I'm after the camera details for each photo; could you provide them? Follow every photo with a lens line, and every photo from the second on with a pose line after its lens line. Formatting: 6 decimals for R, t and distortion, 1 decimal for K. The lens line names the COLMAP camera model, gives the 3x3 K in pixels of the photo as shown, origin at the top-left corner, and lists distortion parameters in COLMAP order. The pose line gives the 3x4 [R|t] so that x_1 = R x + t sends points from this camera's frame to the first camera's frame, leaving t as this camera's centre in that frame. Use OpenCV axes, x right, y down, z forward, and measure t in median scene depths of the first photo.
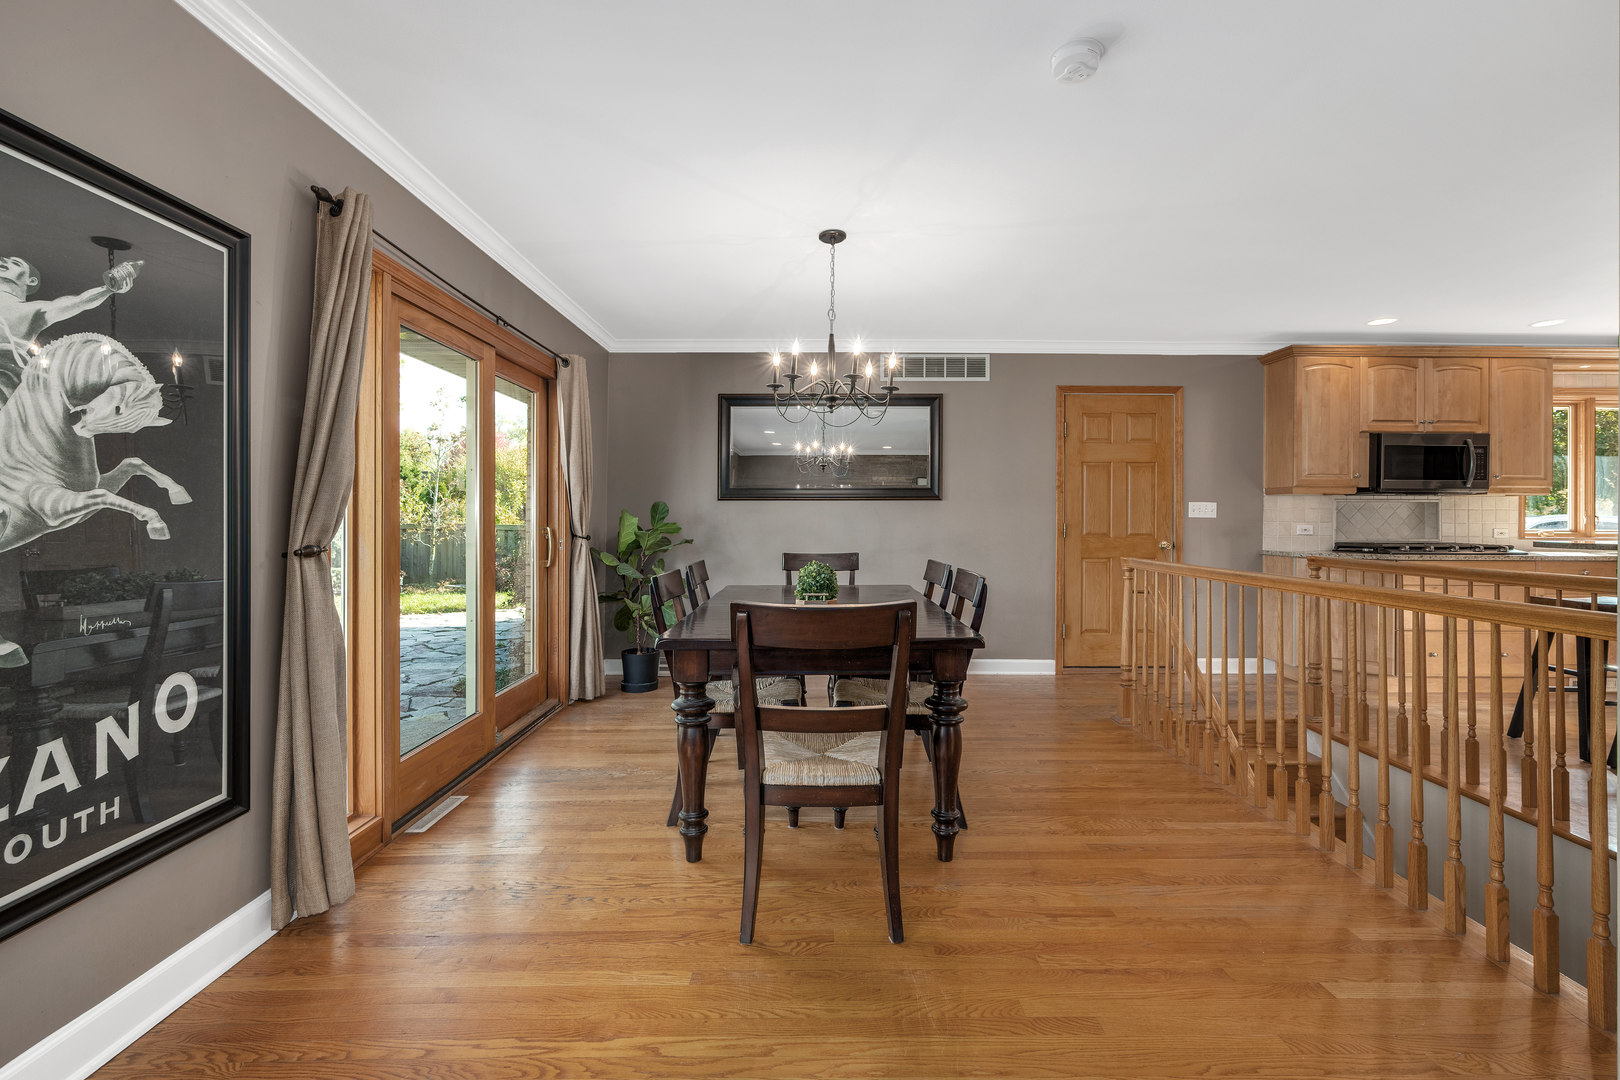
lens RADIAL K [[716.8, 0, 805.0], [0, 716.8, 515.9], [0, 0, 1]] dist [-0.000214, -0.001535]
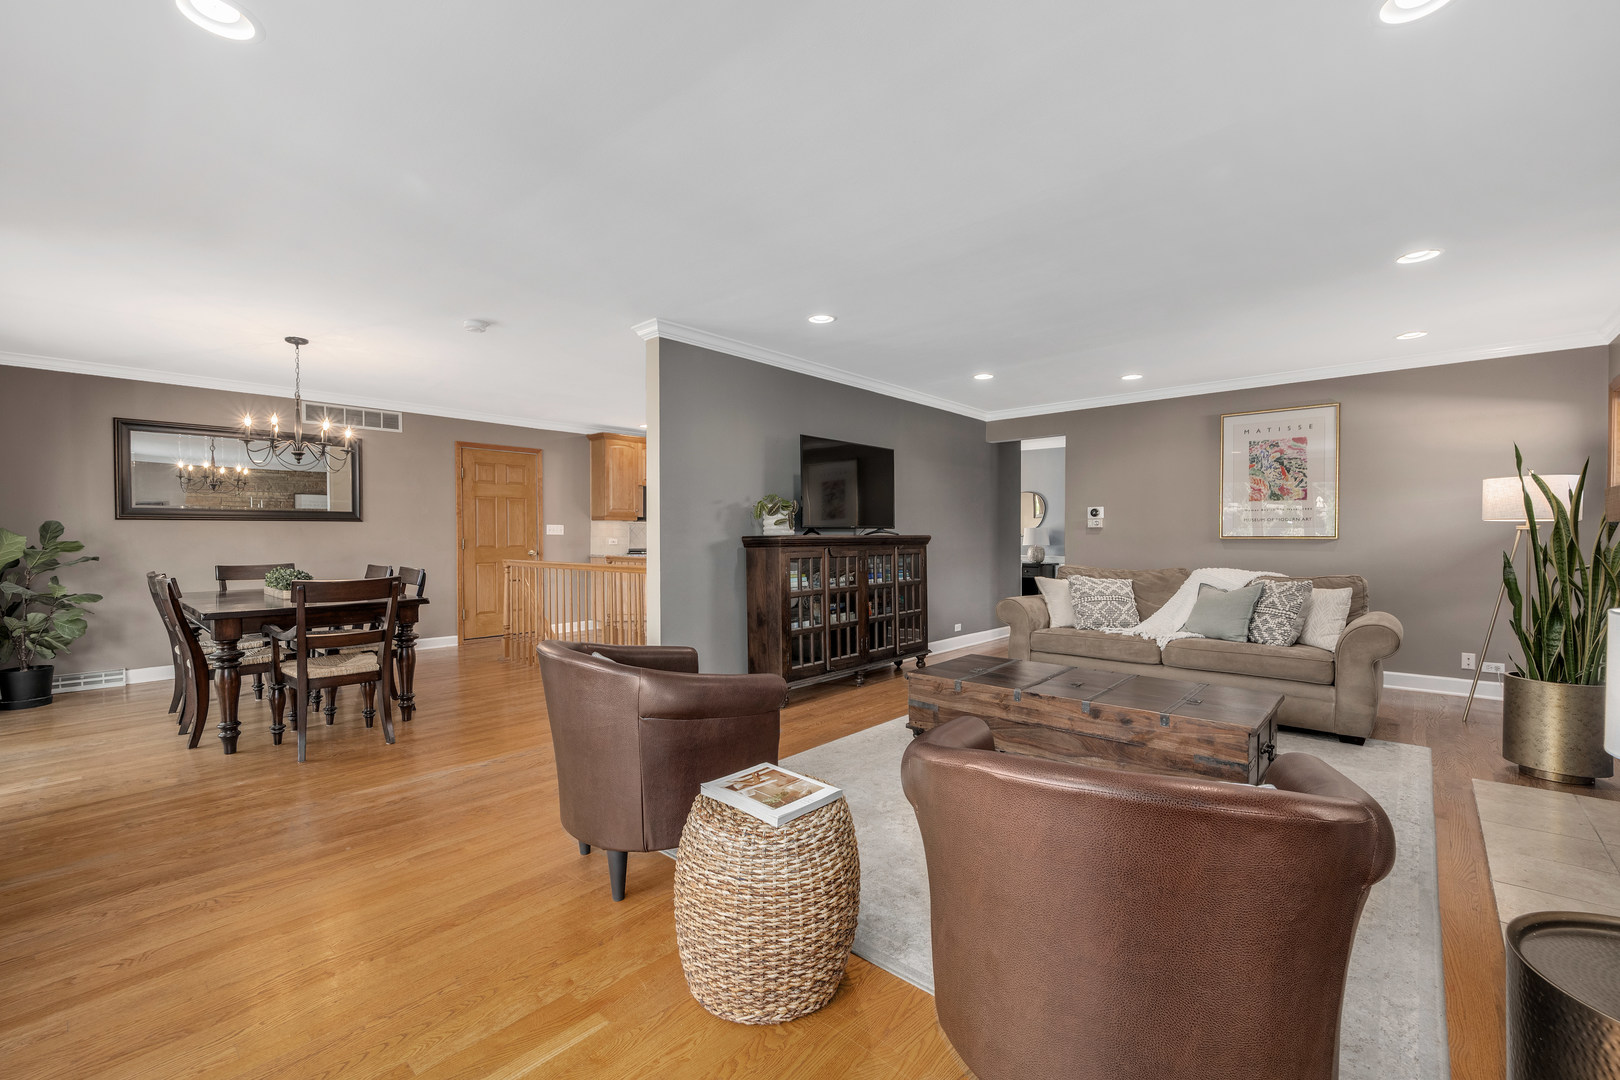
lens RADIAL K [[691.6, 0, 818.7], [0, 691.6, 550.5], [0, 0, 1]] dist [-0.003587, 0.002036]
pose [[0.669020, -0.020280, 0.742968, -0.196721], [0.000689, 0.999644, 0.026666, -0.002937], [-0.743244, -0.017329, 0.668796, -0.470552]]
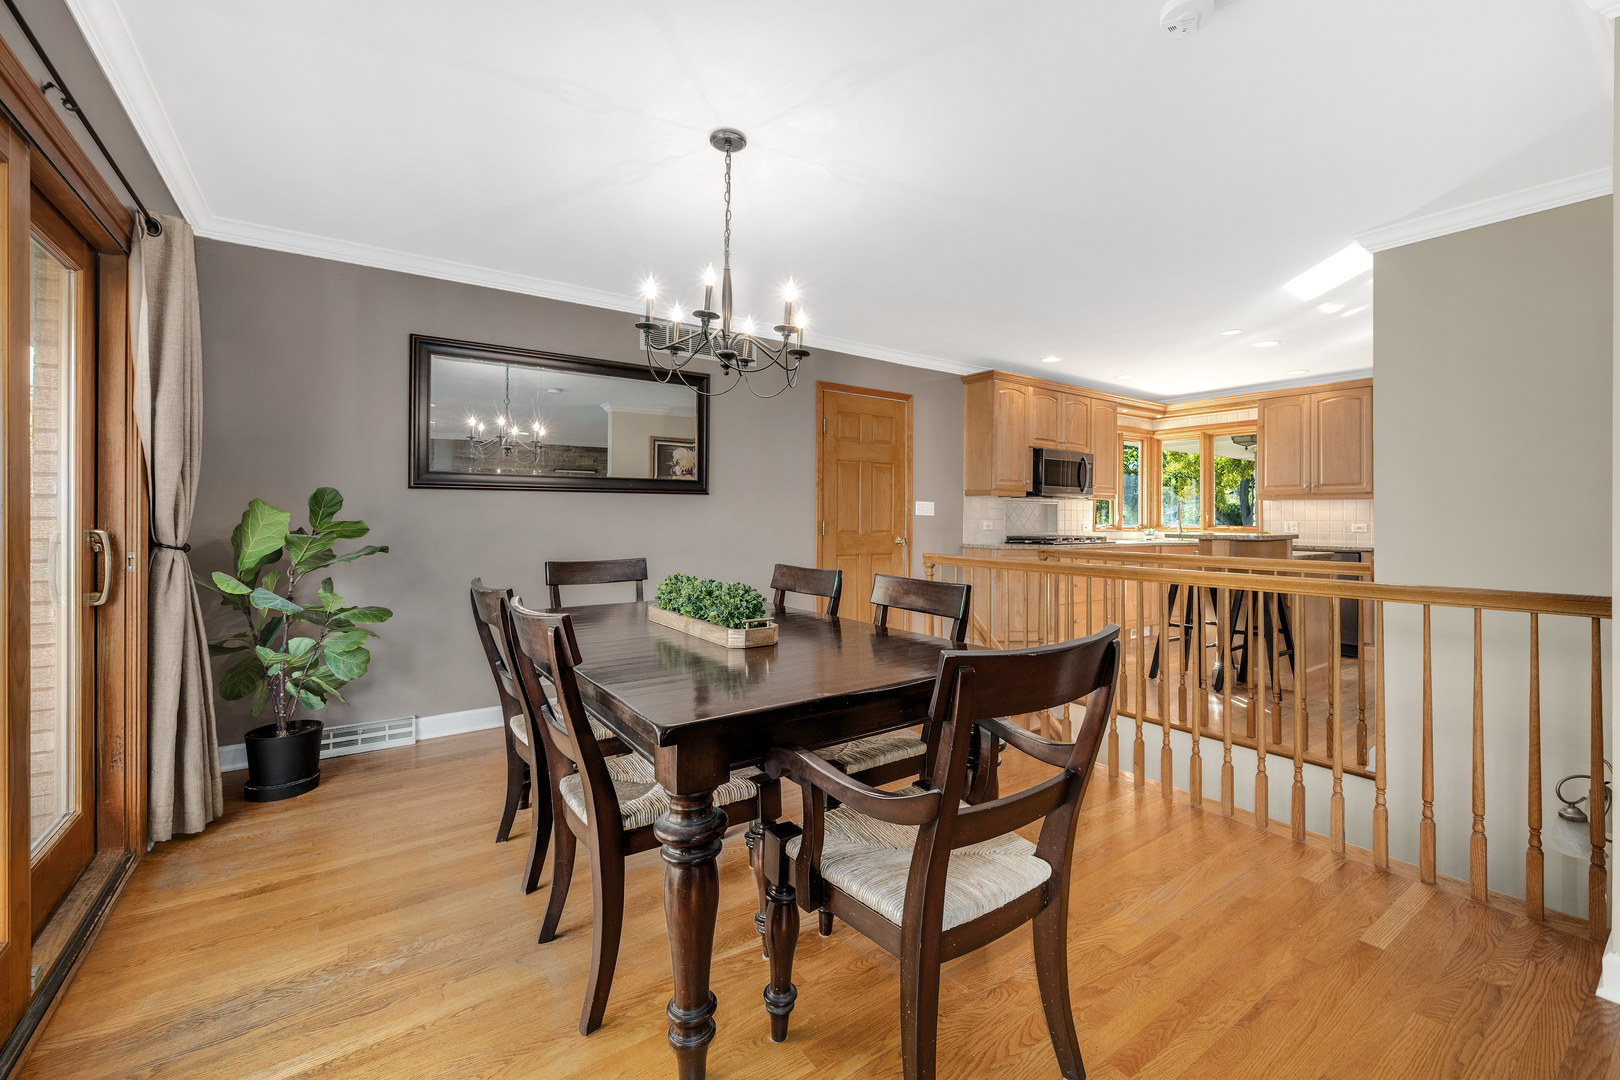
lens RADIAL K [[691.6, 0, 851.1], [0, 691.6, 515.1], [0, 0, 1]] dist [-0.003587, 0.002036]
pose [[0.800695, 0.003144, 0.599064, -0.190575], [-0.005315, 0.999984, 0.001856, 0.000580], [-0.599049, -0.004671, 0.800699, 0.223450]]
